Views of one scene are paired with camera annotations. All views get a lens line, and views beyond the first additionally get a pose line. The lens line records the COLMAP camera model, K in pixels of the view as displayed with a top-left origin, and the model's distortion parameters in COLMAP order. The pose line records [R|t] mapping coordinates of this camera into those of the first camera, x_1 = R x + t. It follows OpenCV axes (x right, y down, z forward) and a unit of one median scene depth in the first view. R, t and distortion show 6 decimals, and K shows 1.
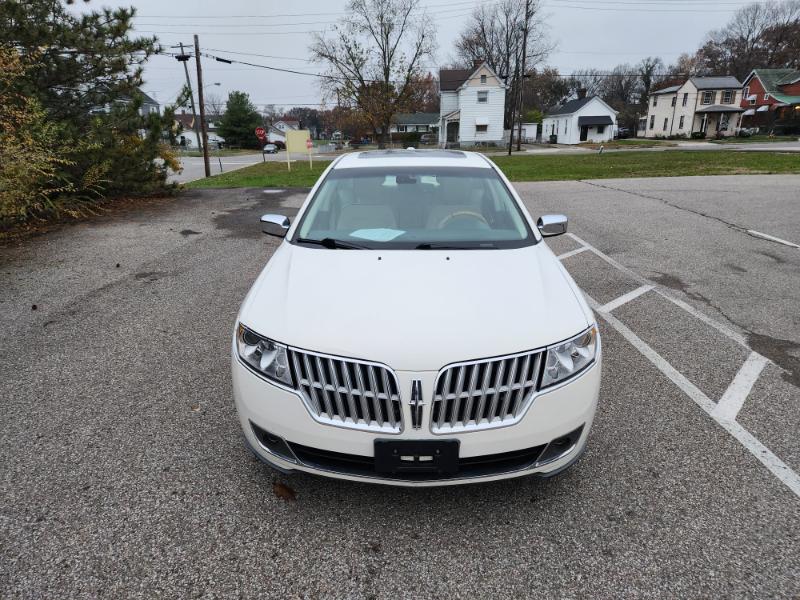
lens RADIAL K [[528.9, 0, 396.8], [0, 528.9, 305.3], [0, 0, 1]] dist [0.073334, -0.062059]
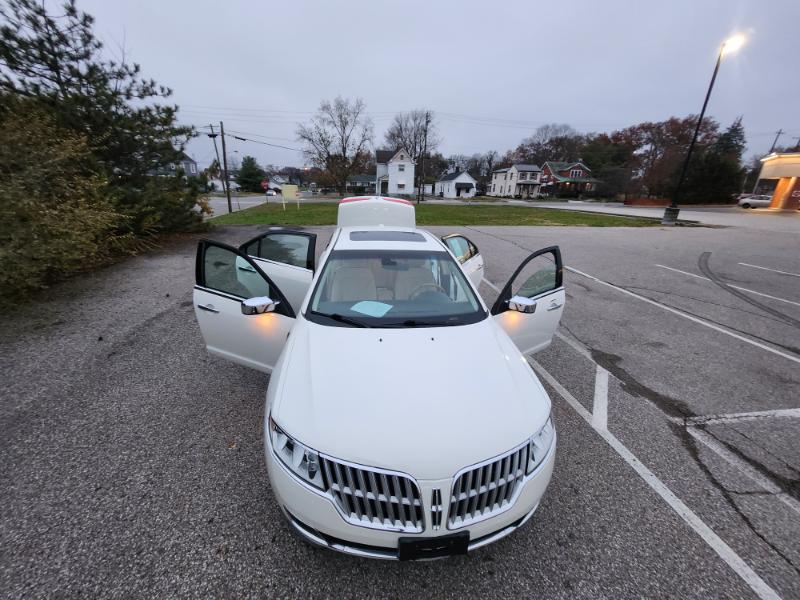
lens RADIAL K [[311.6, 0, 395.8], [0, 311.6, 298.3], [0, 0, 1]] dist [-0.000210, 0.000154]
pose [[0.989451, -0.008614, 0.144609, -0.006946], [0.003832, 0.999438, 0.033314, -0.014202], [-0.144814, -0.032409, 0.988928, 0.016066]]
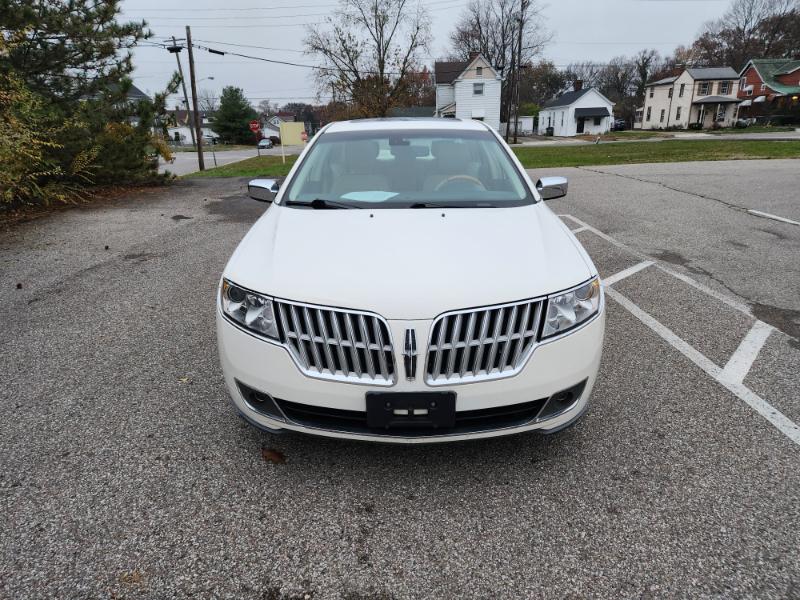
lens RADIAL K [[529.2, 0, 395.8], [0, 529.2, 307.9], [0, 0, 1]] dist [0.072908, -0.061830]
pose [[0.999956, -0.008781, 0.003181, 0.000429], [0.008742, 0.999887, 0.012258, 0.004351], [-0.003288, -0.012230, 0.999920, 0.002822]]
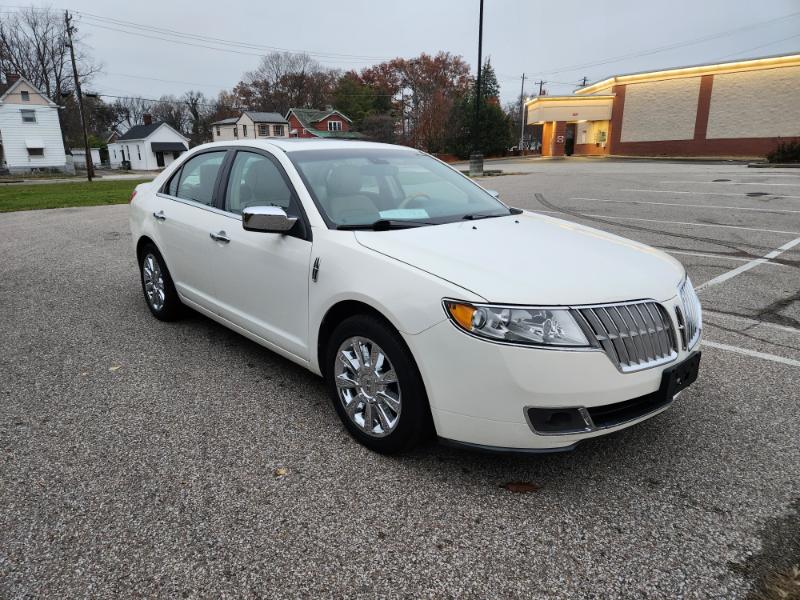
lens RADIAL K [[525.8, 0, 396.1], [0, 525.8, 300.7], [0, 0, 1]] dist [0.074198, -0.057842]
pose [[0.727170, -0.182361, 0.661792, -0.052494], [0.218782, 0.975361, 0.028372, -0.001247], [-0.650660, 0.124156, 0.749150, 0.026034]]
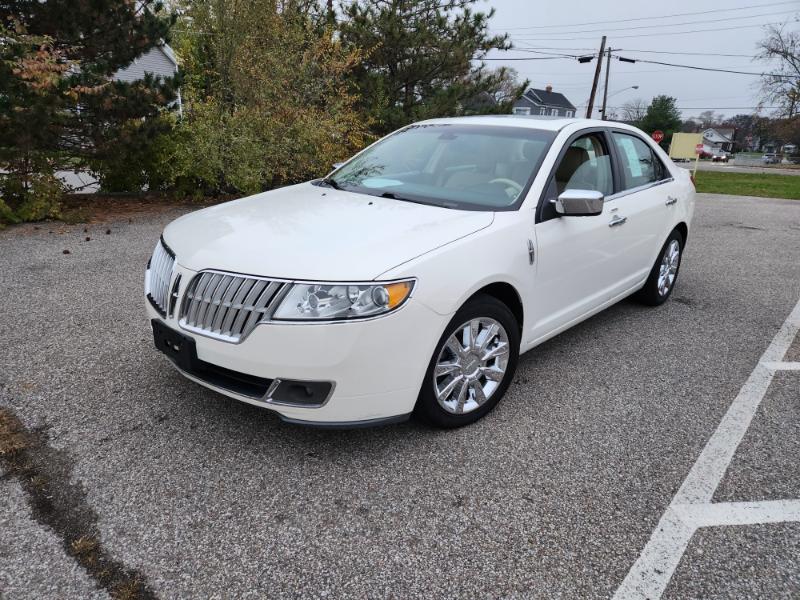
lens RADIAL K [[525.8, 0, 396.1], [0, 525.8, 300.7], [0, 0, 1]] dist [0.074198, -0.057842]
pose [[0.749984, 0.241019, -0.615982, 0.049943], [-0.251169, 0.965271, 0.071879, 0.000122], [0.611914, 0.100808, 0.784474, 0.019676]]
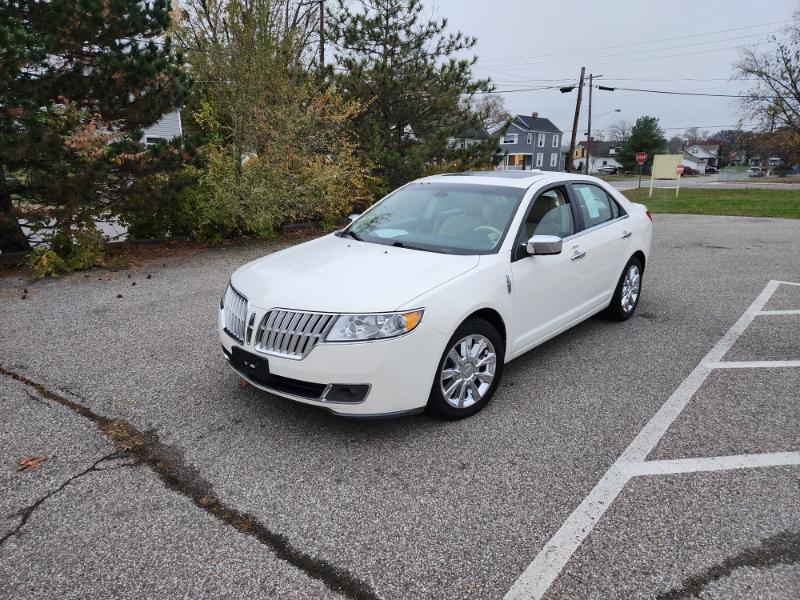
lens RADIAL K [[525.8, 0, 396.1], [0, 525.8, 300.7], [0, 0, 1]] dist [0.074198, -0.057842]
pose [[0.760695, 0.179056, -0.623924, 0.060438], [-0.210329, 0.977335, 0.024045, -0.000664], [0.614088, 0.112938, 0.781115, 0.003006]]
